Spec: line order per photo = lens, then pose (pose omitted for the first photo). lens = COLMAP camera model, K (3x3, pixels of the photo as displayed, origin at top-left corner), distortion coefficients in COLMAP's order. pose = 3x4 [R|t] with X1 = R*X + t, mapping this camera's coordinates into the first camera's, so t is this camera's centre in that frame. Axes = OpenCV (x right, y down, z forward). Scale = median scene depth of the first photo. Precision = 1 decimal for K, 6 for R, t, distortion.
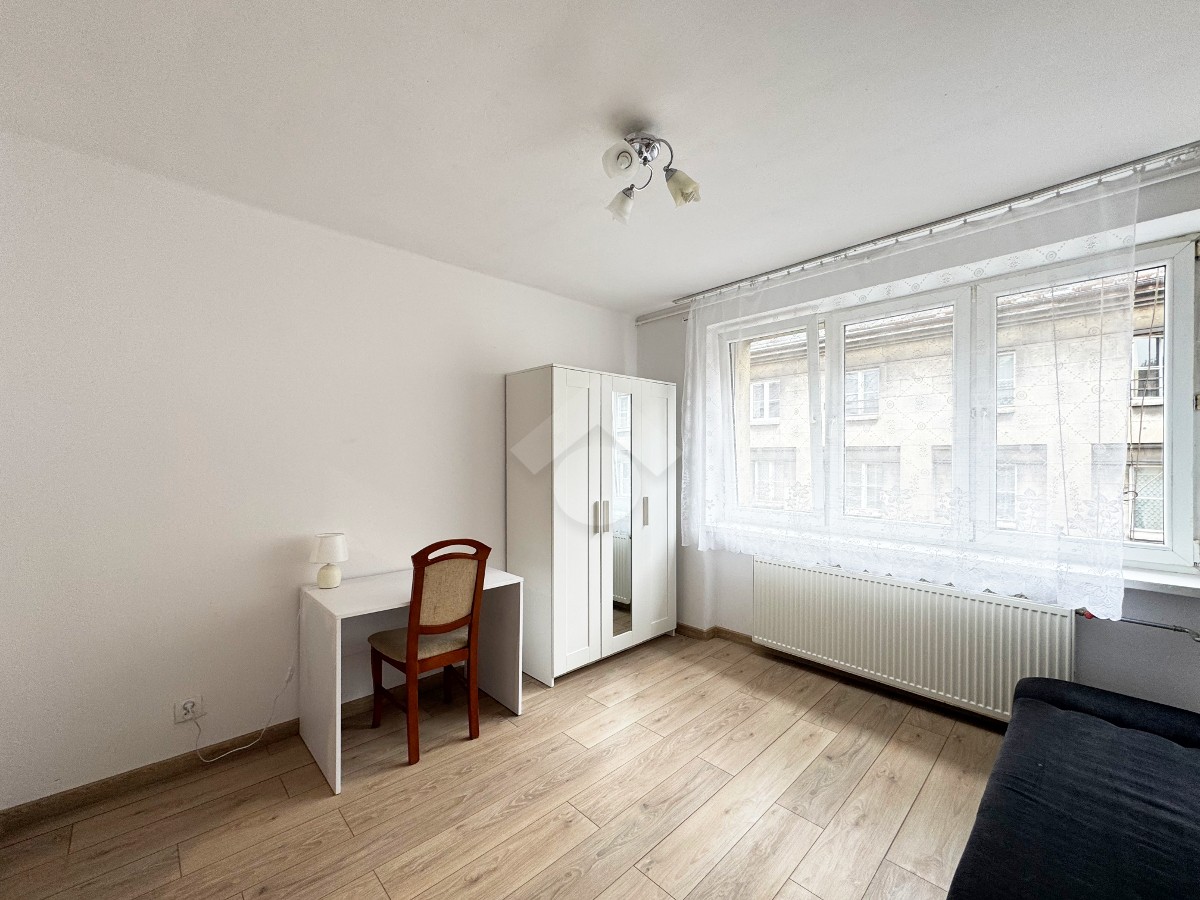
lens RADIAL K [[475.8, 0, 600.0], [0, 475.8, 450.0], [0, 0, 1]] dist [0.000630, 0.000269]
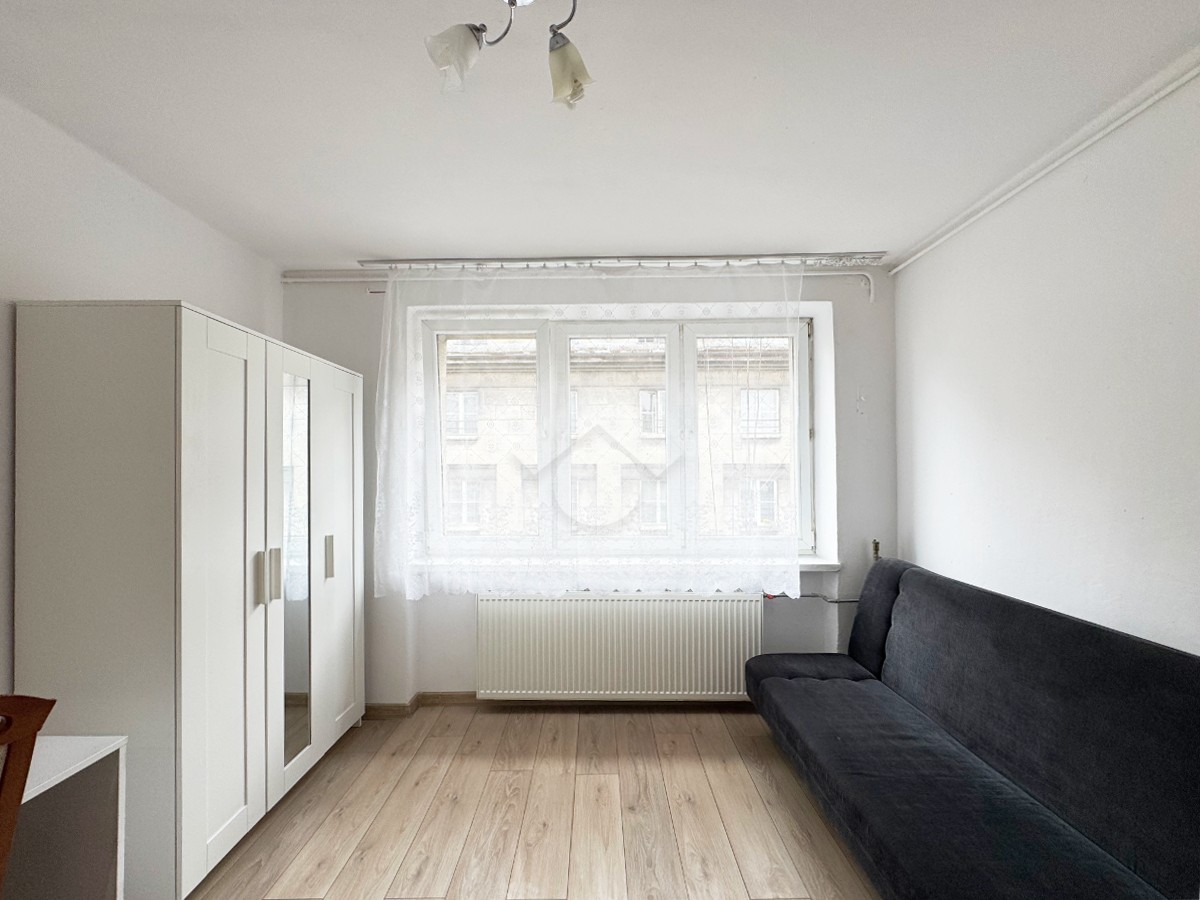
lens RADIAL K [[485.4, 0, 591.4], [0, 485.4, 463.0], [0, 0, 1]] dist [0.002040, 0.000053]
pose [[0.689391, 0.011085, 0.724305, -0.173448], [-0.003912, 0.999925, -0.011580, 0.002933], [-0.724379, 0.005150, 0.689383, 0.297326]]
